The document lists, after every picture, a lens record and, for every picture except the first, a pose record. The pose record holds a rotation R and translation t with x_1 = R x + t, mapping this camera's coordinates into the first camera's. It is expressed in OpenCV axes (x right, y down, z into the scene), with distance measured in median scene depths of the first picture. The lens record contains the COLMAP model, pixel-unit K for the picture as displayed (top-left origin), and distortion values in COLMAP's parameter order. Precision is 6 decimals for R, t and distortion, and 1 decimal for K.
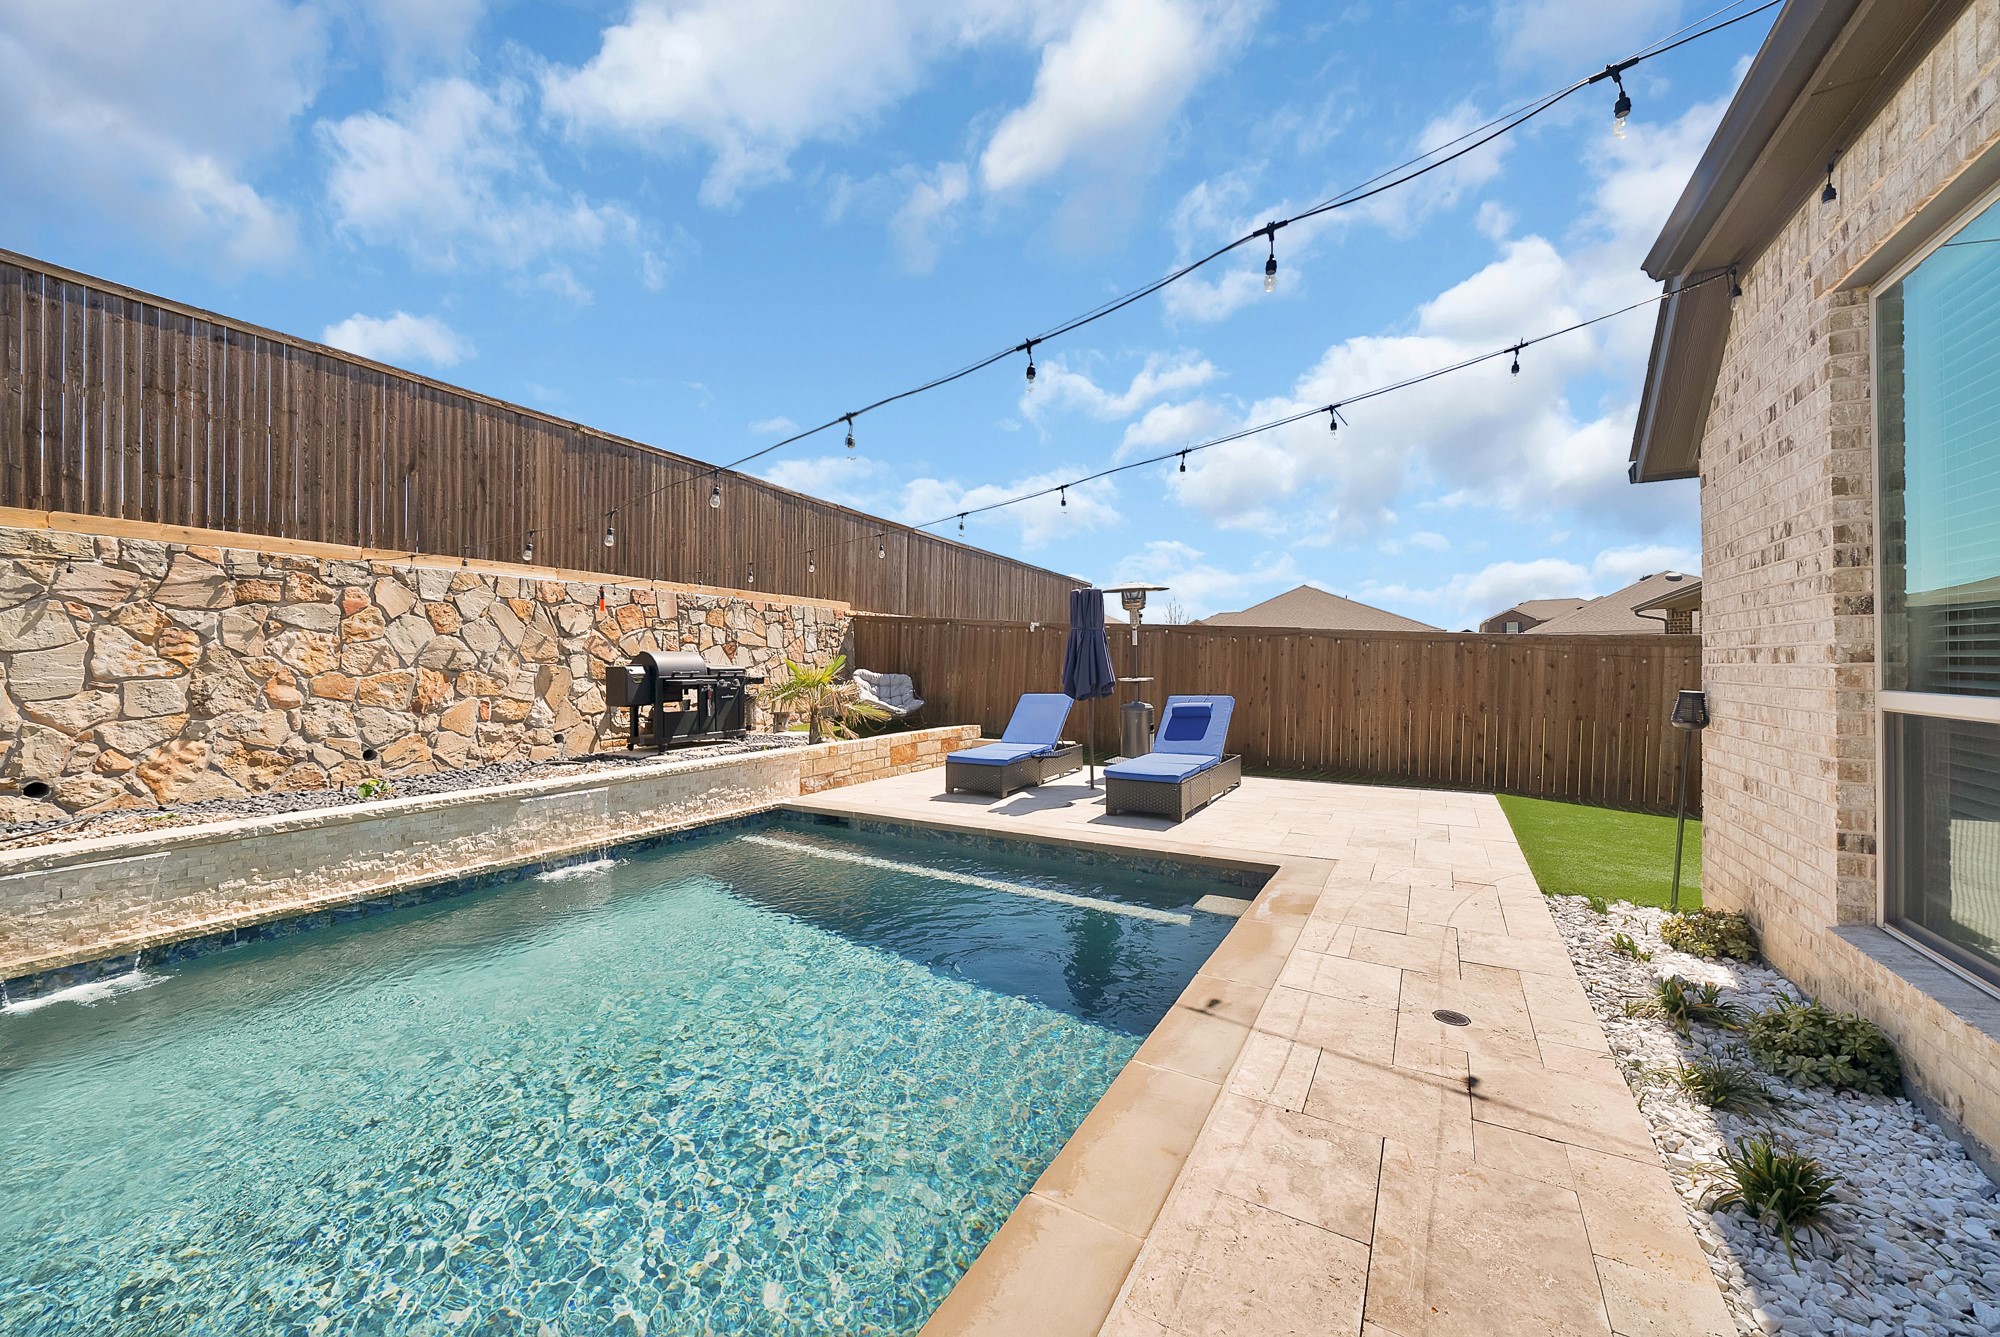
lens RADIAL K [[706.9, 0, 999.0], [0, 706.9, 675.1], [0, 0, 1]] dist [-0.025802, 0.001941]
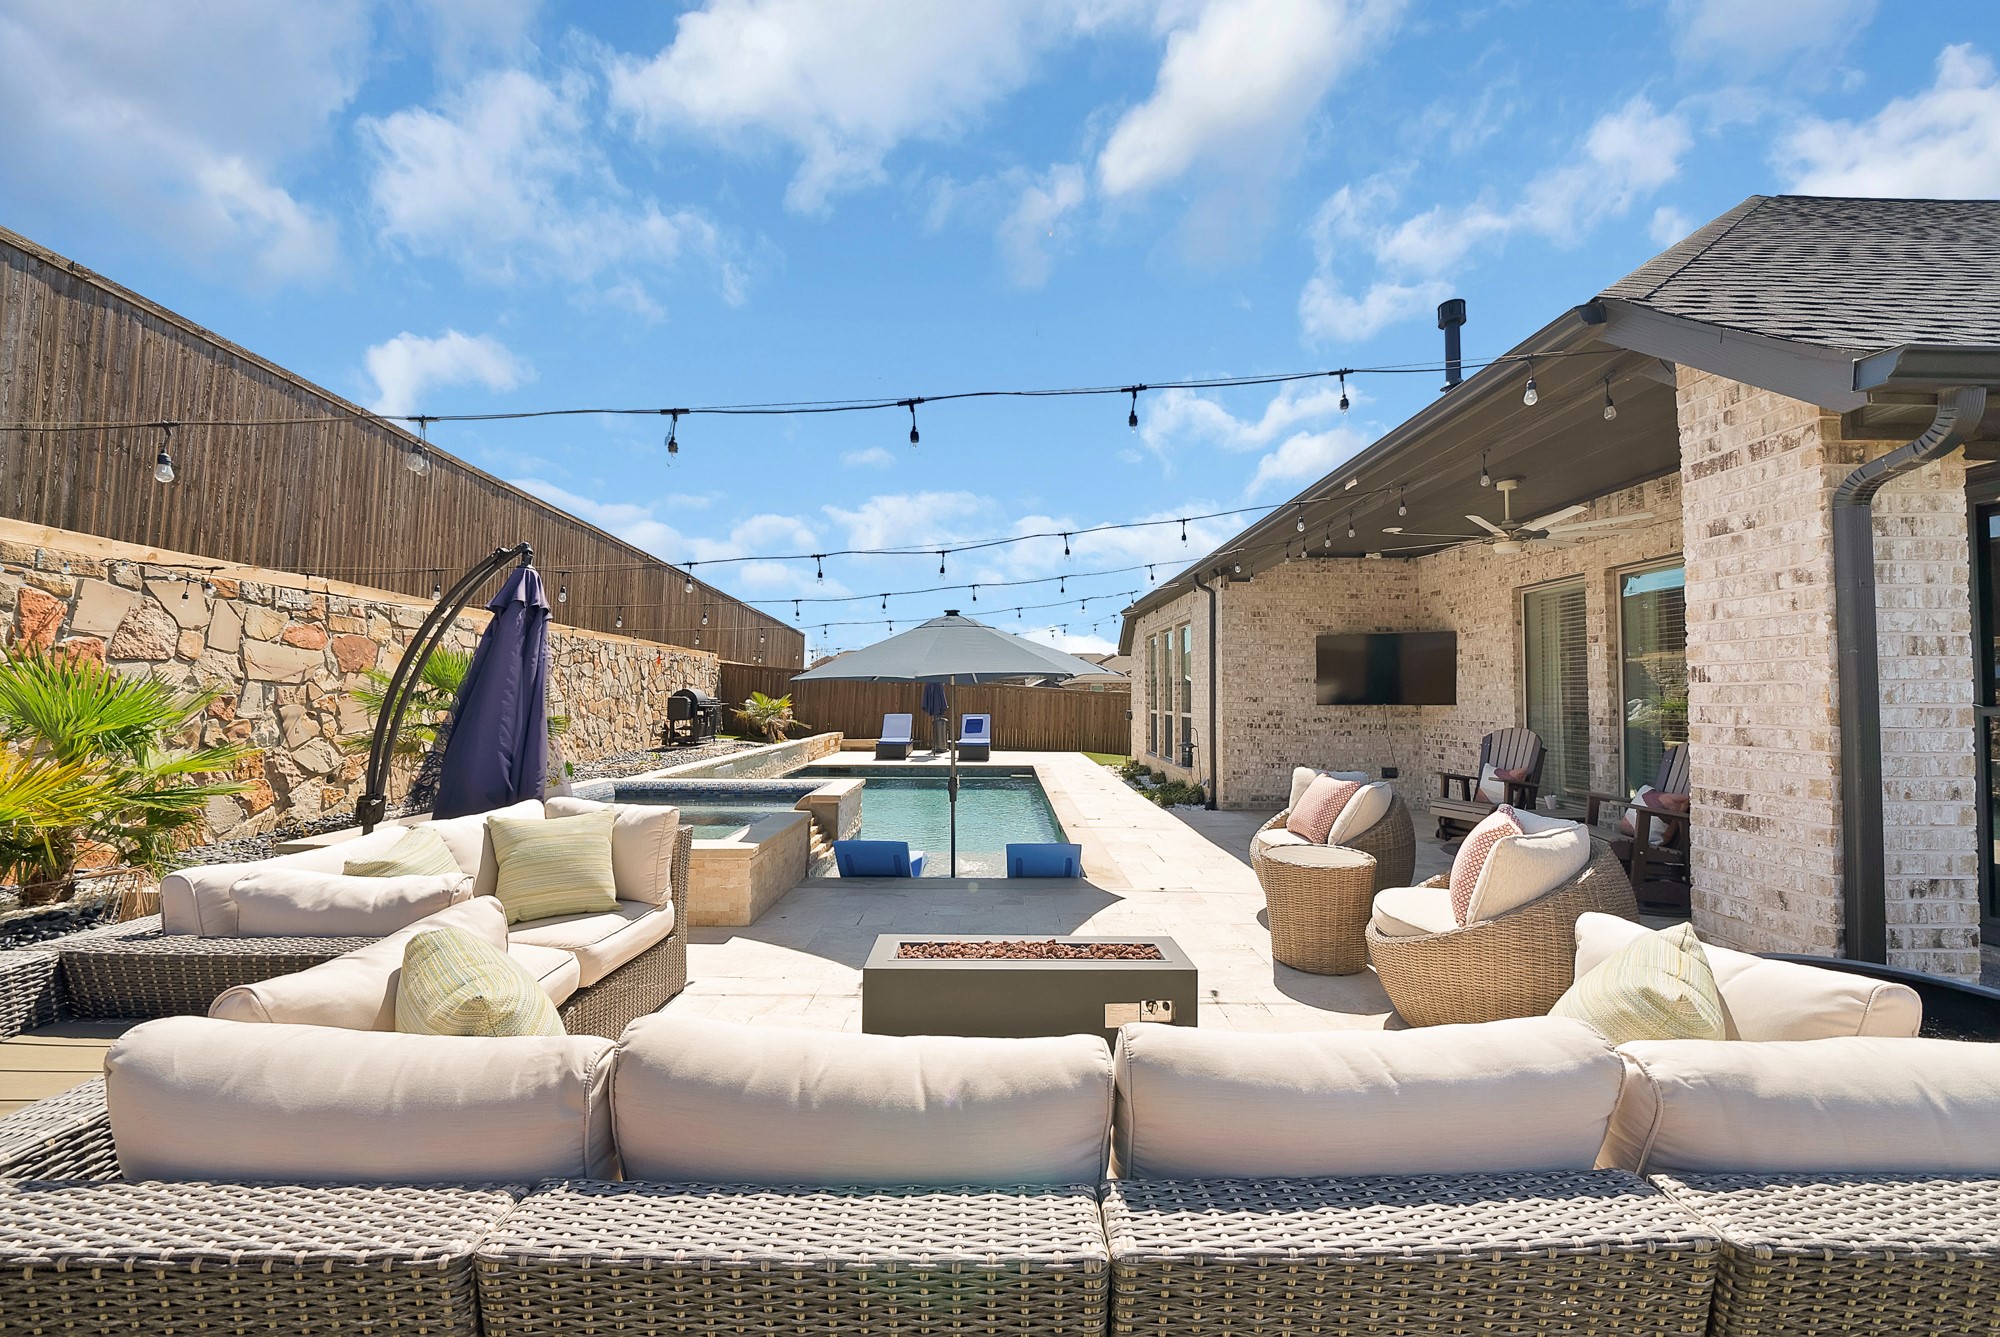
lens RADIAL K [[706.9, 0, 999.0], [0, 706.9, 675.1], [0, 0, 1]] dist [-0.025802, 0.001941]
pose [[0.850448, 0.032266, 0.525069, -0.837038], [-0.009834, 0.998918, -0.045456, 0.004646], [-0.525968, 0.033494, 0.849845, -0.975172]]
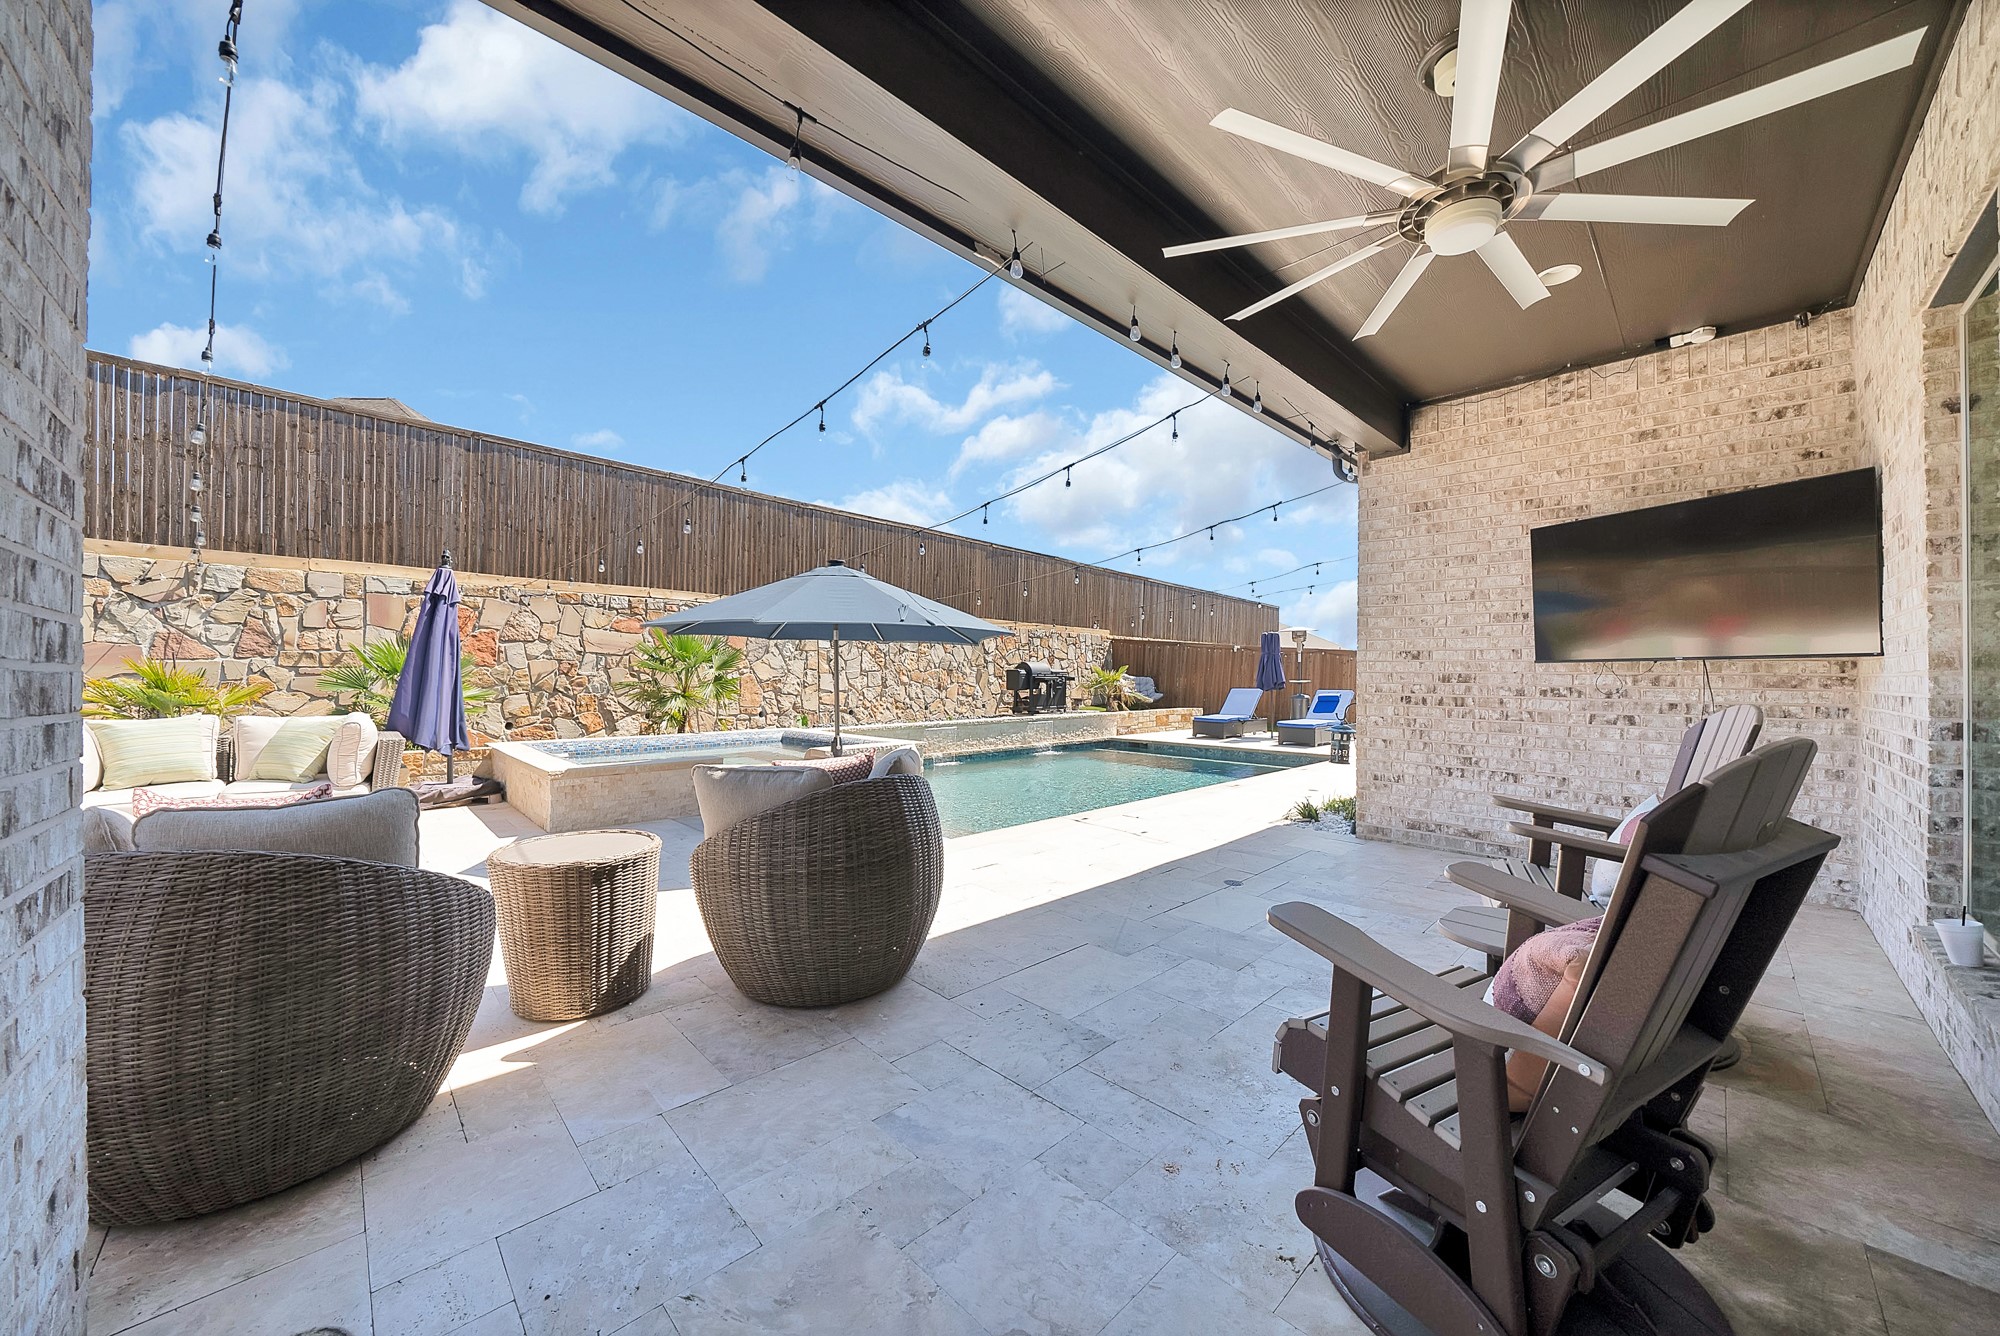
lens RADIAL K [[706.9, 0, 999.0], [0, 706.9, 674.6], [0, 0, 1]] dist [-0.025802, 0.001941]
pose [[0.968462, 0.017023, -0.248579, -0.104125], [-0.019647, 0.999774, -0.008079, 0.019422], [0.248386, 0.012708, 0.968578, -0.955372]]
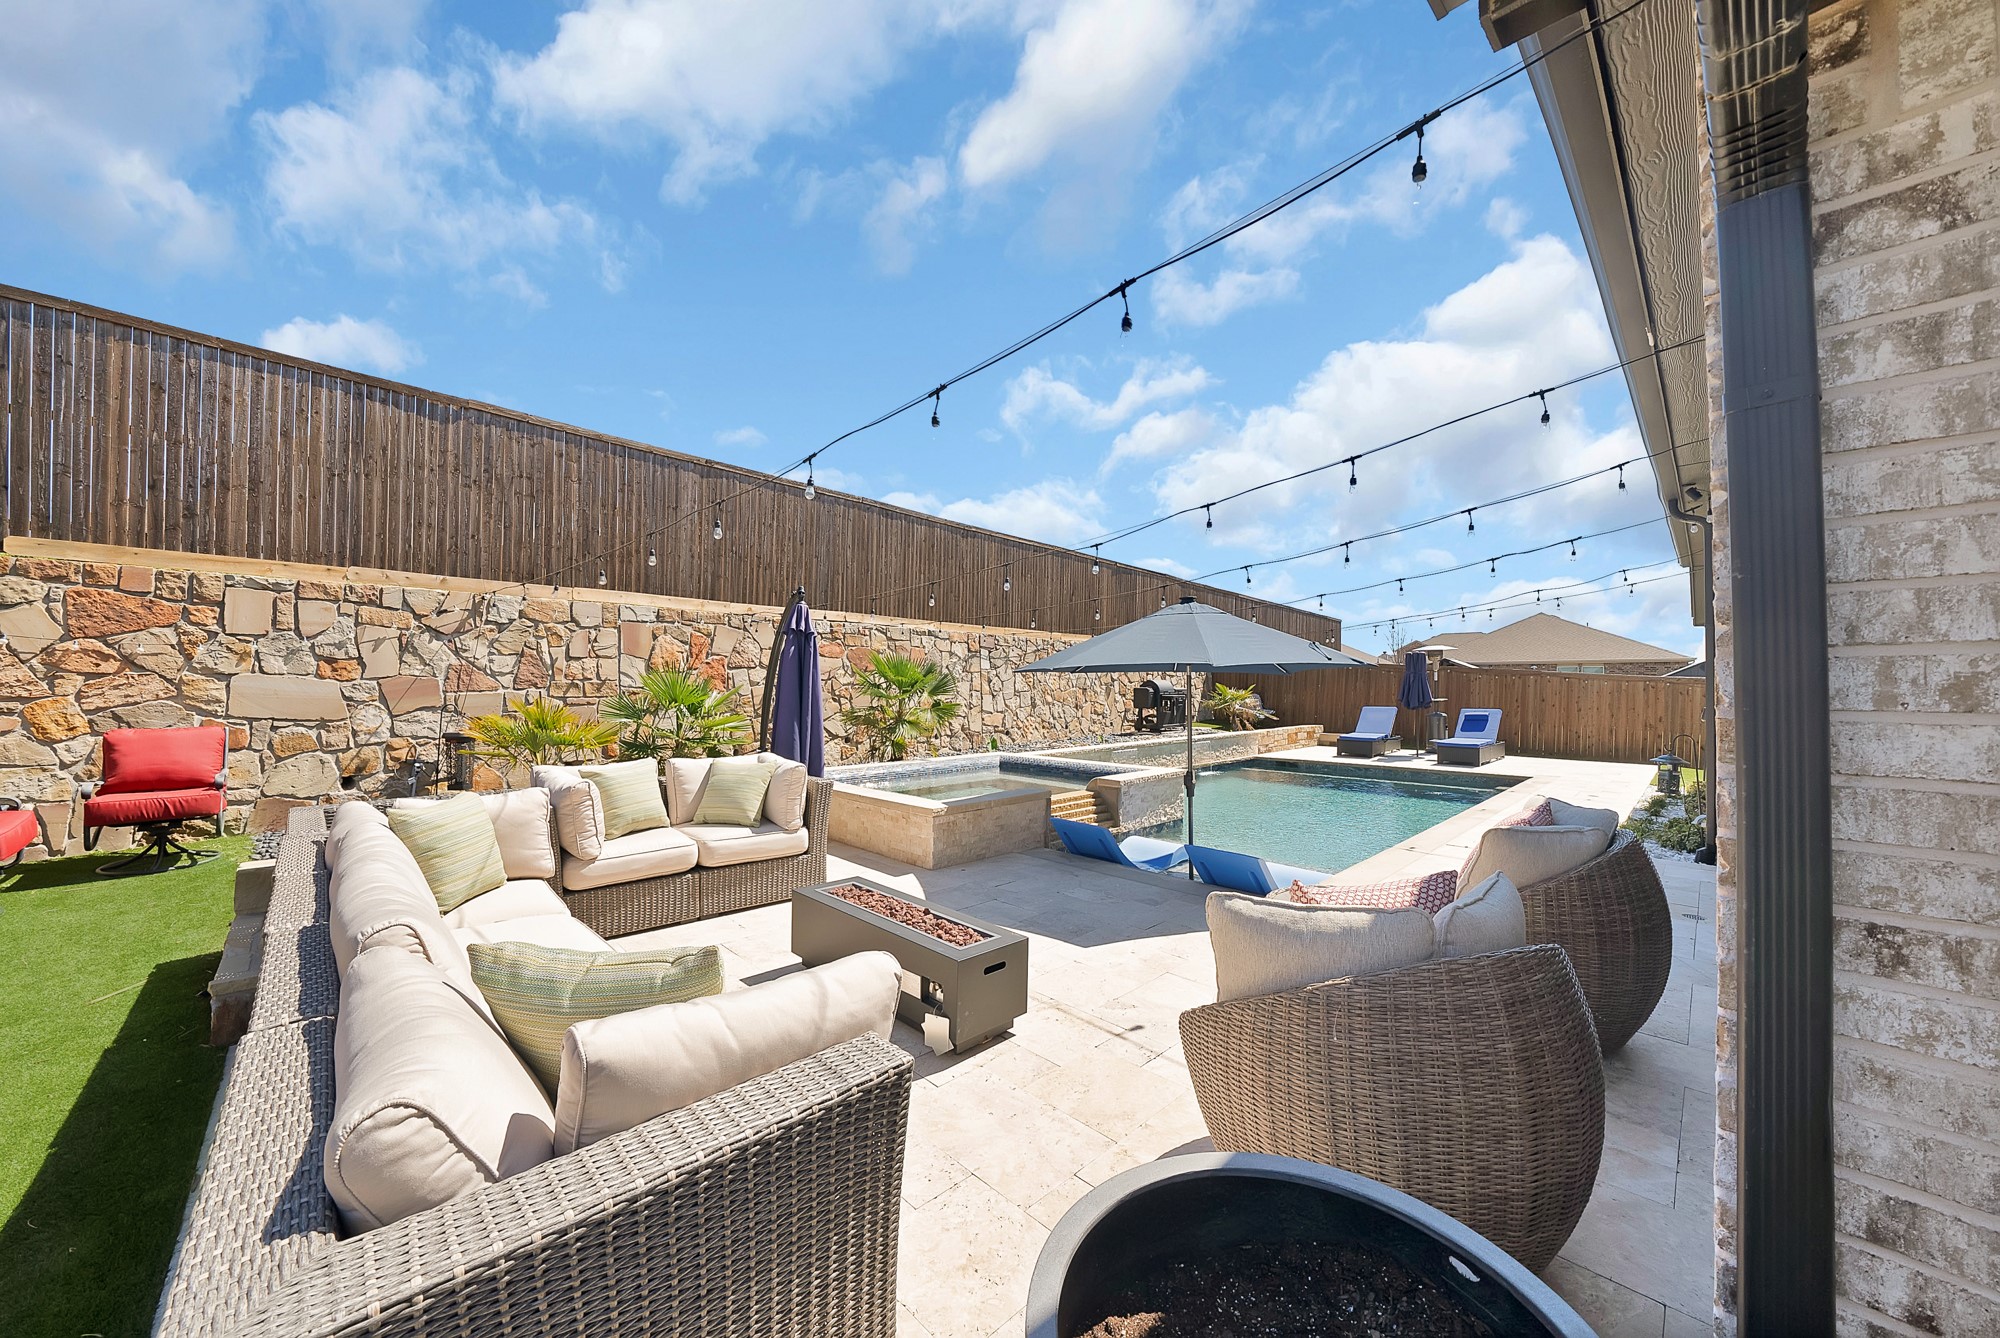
lens RADIAL K [[706.9, 0, 999.0], [0, 706.9, 675.6], [0, 0, 1]] dist [-0.025802, 0.001941]
pose [[0.968632, 0.011930, -0.248214, -0.469905], [-0.017329, 0.999658, -0.019578, -0.001034], [0.247895, 0.023265, 0.968507, -1.060022]]
